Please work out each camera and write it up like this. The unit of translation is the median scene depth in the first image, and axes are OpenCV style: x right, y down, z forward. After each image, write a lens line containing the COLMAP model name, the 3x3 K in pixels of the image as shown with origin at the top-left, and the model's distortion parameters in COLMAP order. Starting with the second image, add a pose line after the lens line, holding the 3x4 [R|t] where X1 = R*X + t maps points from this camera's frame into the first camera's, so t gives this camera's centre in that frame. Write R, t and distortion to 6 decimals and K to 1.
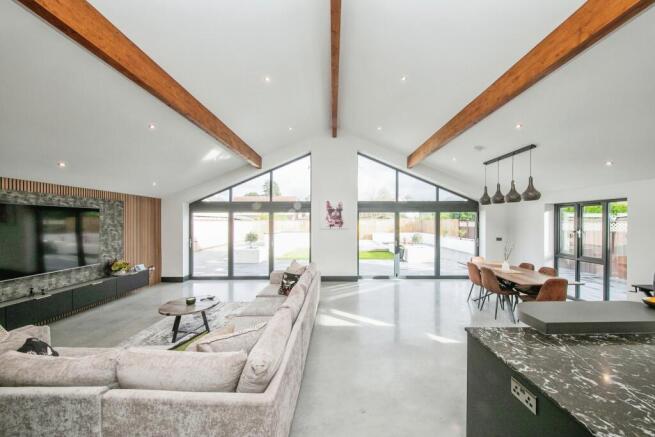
lens RADIAL K [[233.7, 0, 329.9], [0, 233.7, 222.1], [0, 0, 1]] dist [0.000221, 0.000013]
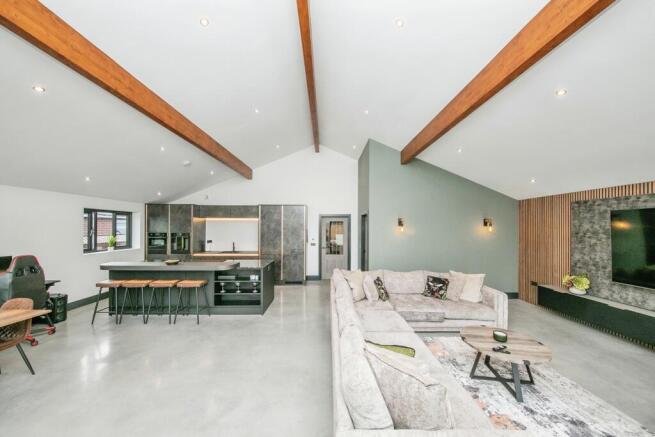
lens RADIAL K [[229.2, 0, 322.5], [0, 229.2, 227.1], [0, 0, 1]] dist [-0.000050, -0.000572]
pose [[-0.999848, -0.008815, 0.015046, -0.035097], [-0.008895, 0.999946, -0.005288, 0.007646], [-0.014998, -0.005421, -0.999873, 1.233413]]
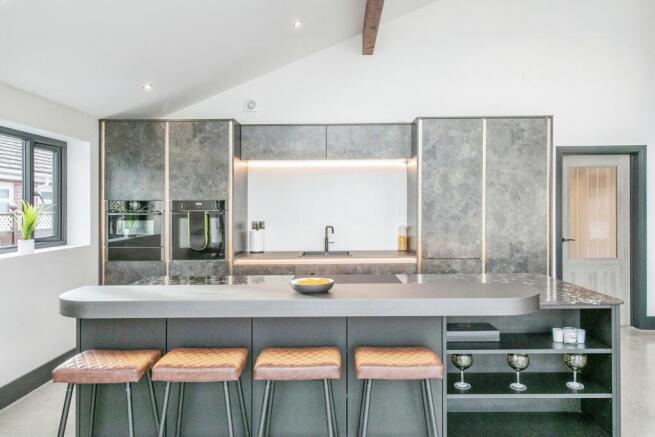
lens RADIAL K [[459.6, 0, 329.3], [0, 459.6, 213.7], [0, 0, 1]] dist [0.004257, -0.000606]
pose [[-0.999316, 0.003840, 0.036793, 0.497901], [0.004216, 0.999940, 0.010125, 0.059586], [-0.036752, 0.010273, -0.999272, 0.859251]]
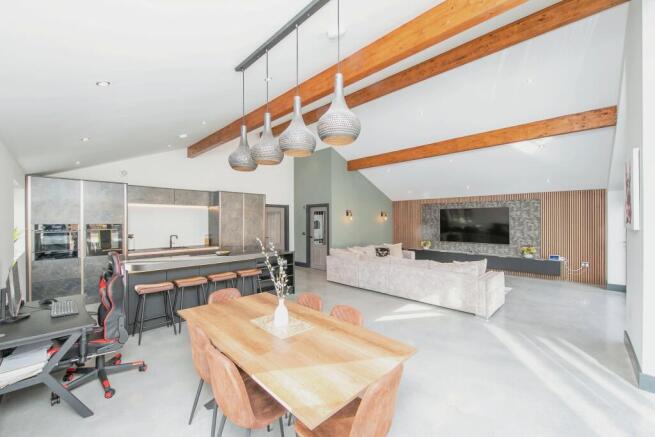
lens RADIAL K [[268.4, 0, 327.5], [0, 268.4, 220.3], [0, 0, 1]] dist [0.003394, 0.000430]
pose [[-0.713845, -0.002986, -0.700298, 0.922869], [-0.001195, 0.999995, -0.003046, 0.028221], [0.700303, -0.001338, -0.713844, 1.291653]]
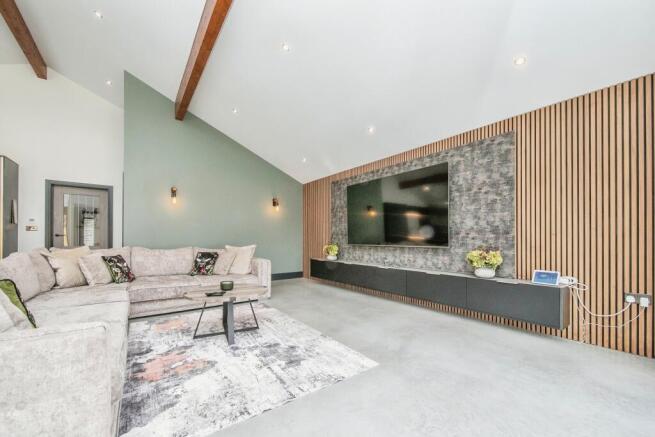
lens RADIAL K [[264.5, 0, 330.6], [0, 264.5, 236.7], [0, 0, 1]] dist [0.002666, 0.000222]
pose [[-0.800725, -0.011356, -0.598925, -0.265268], [-0.006125, 0.999923, -0.010770, 0.146155], [0.599001, -0.004955, -0.800733, 1.279567]]
